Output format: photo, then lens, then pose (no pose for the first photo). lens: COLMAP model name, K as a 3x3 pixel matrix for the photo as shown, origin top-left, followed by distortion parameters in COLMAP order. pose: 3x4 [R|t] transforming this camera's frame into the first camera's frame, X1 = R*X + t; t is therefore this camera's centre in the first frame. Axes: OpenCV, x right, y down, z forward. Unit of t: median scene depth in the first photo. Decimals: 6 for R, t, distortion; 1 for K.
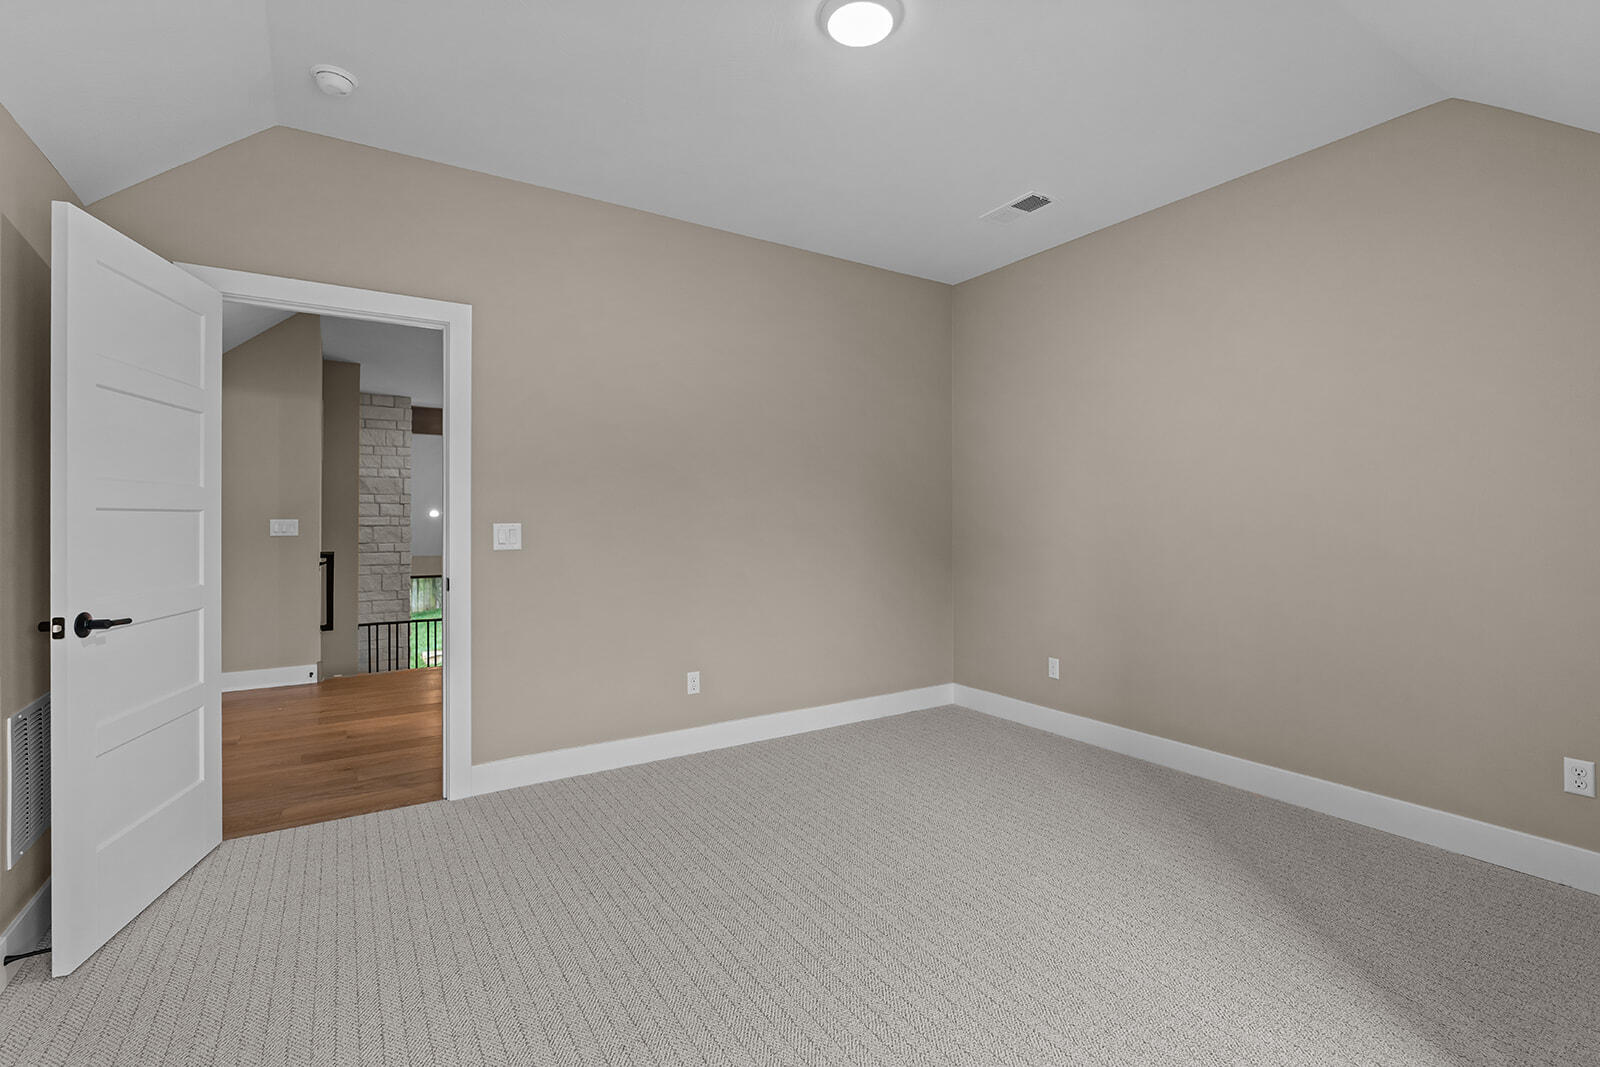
lens RADIAL K [[731.7, 0, 802.8], [0, 731.7, 529.3], [0, 0, 1]] dist [0.004083, -0.000156]
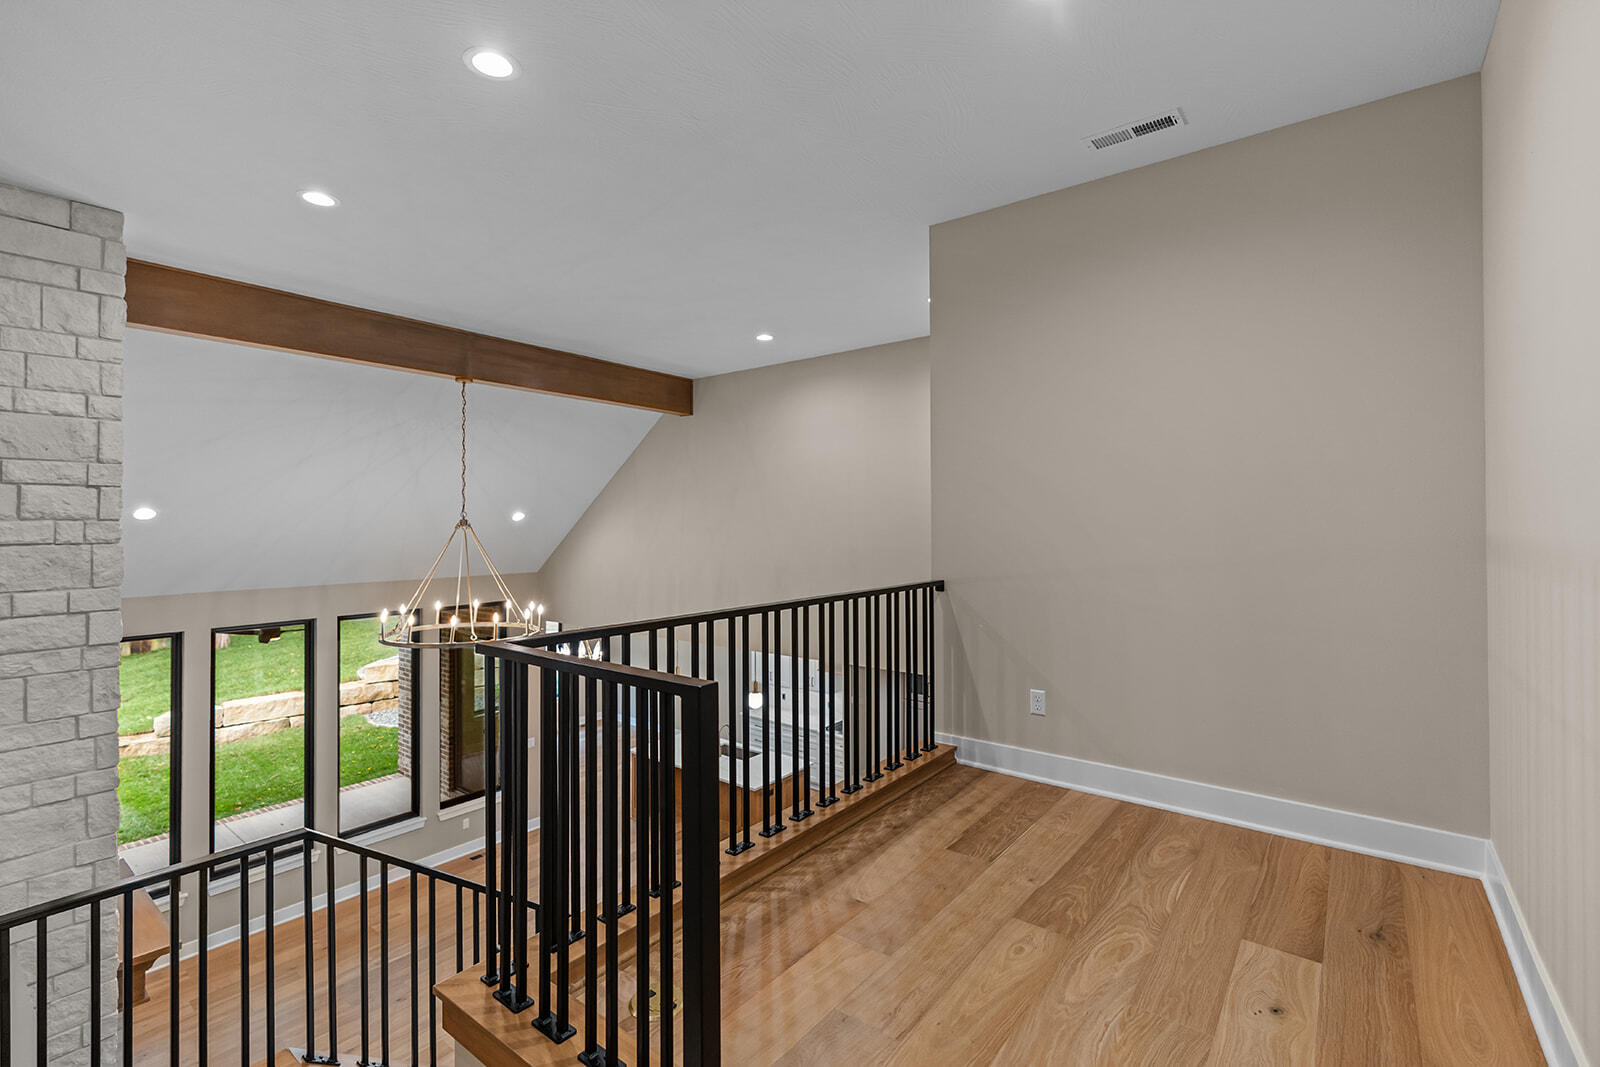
lens RADIAL K [[731.7, 0, 795.7], [0, 731.7, 528.8], [0, 0, 1]] dist [0.004083, -0.000156]
pose [[0.973051, -0.000275, 0.230589, -0.281507], [0.002108, 0.999968, -0.007707, -0.008949], [-0.230579, 0.007985, 0.973021, 0.547281]]
